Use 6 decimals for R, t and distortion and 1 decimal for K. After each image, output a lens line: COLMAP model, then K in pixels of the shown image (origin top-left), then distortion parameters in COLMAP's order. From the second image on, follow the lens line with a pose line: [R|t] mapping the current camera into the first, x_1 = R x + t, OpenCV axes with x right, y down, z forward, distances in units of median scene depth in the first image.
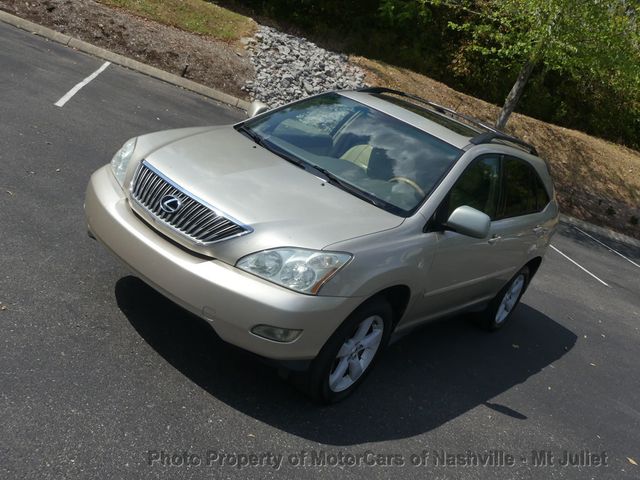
lens RADIAL K [[654.9, 0, 320.0], [0, 654.9, 240.0], [0, 0, 1]] dist [0.005113, -0.006931]
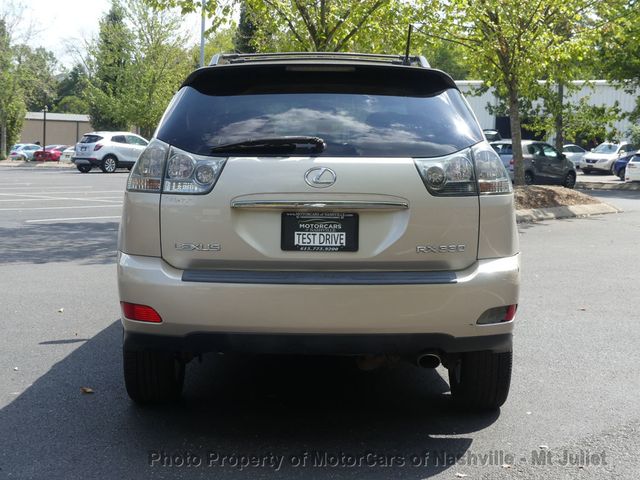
lens RADIAL K [[1191.9, 0, 320.0], [0, 1191.9, 240.0], [0, 0, 1]] dist [-0.016164, 0.150182]
pose [[-0.741401, -0.314753, -0.592667, 0.302923], [-0.459774, 0.881569, 0.106974, -0.056533], [0.488807, 0.351804, -0.798312, 0.714471]]
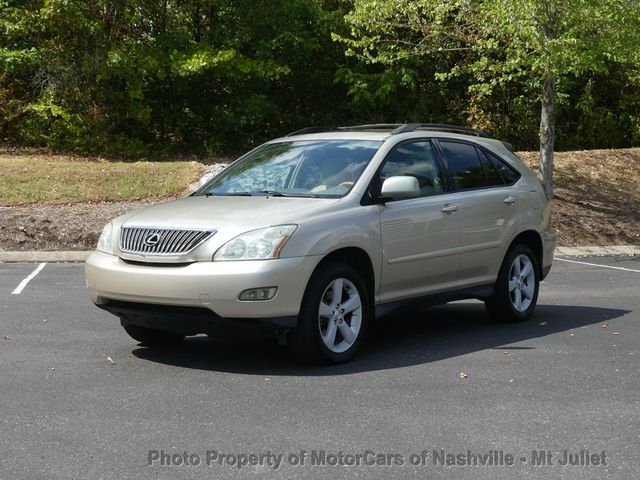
lens RADIAL K [[1061.5, 0, 320.0], [0, 1061.5, 240.0], [0, 0, 1]] dist [-0.008906, -0.023783]
pose [[0.933884, -0.357228, -0.015768, 0.024339], [0.342813, 0.906996, -0.244617, 0.123141], [0.101686, 0.223039, 0.969491, -0.213643]]
